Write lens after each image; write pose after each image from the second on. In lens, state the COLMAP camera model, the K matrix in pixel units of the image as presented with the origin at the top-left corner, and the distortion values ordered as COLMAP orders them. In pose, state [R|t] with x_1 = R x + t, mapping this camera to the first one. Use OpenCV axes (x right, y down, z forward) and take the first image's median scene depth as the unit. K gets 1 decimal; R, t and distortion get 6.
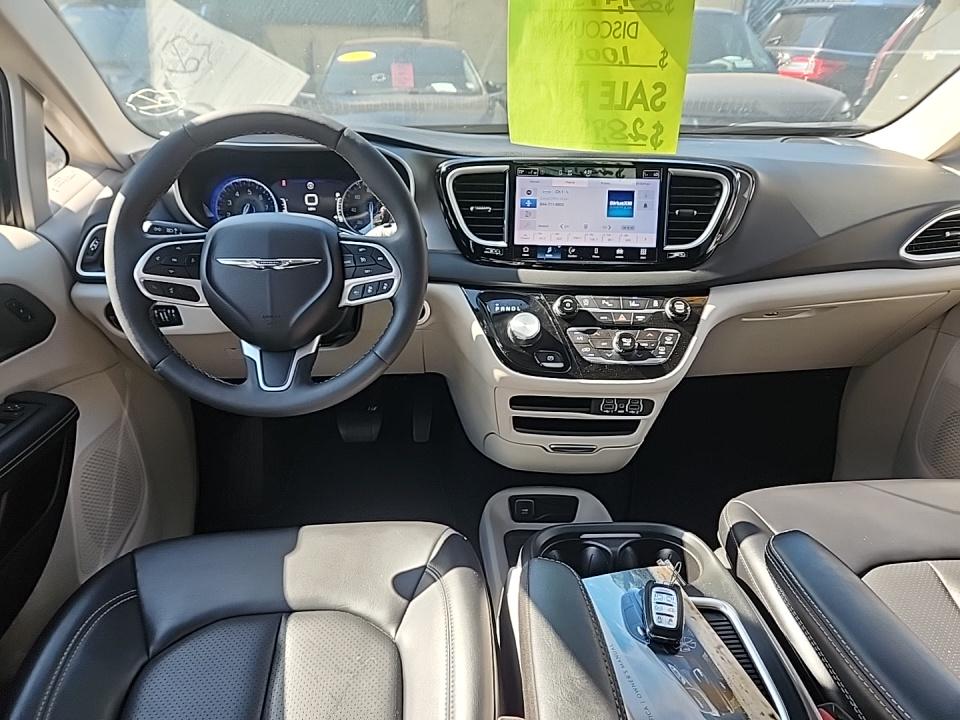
lens RADIAL K [[634.8, 0, 480.0], [0, 634.8, 360.0], [0, 0, 1]] dist [0.064143, -0.043900]
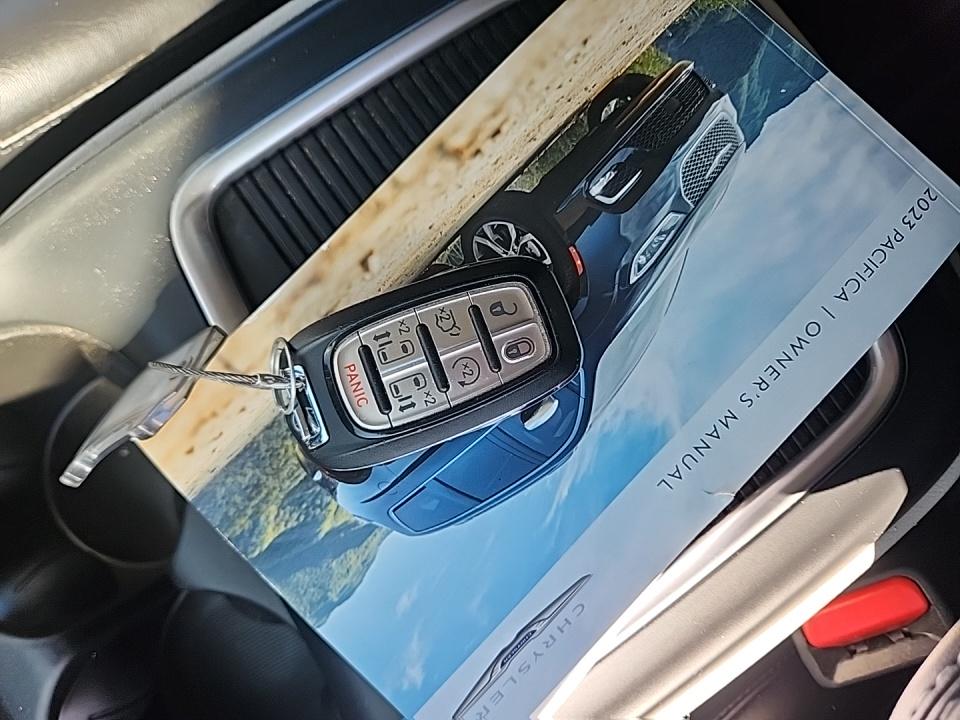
lens RADIAL K [[634.8, 0, 480.0], [0, 634.8, 360.0], [0, 0, 1]] dist [0.064143, -0.043900]
pose [[-0.525305, -0.850431, 0.028676, 0.431221], [0.333496, -0.174760, 0.926412, 0.274667], [-0.782838, 0.496212, 0.375417, 1.432901]]
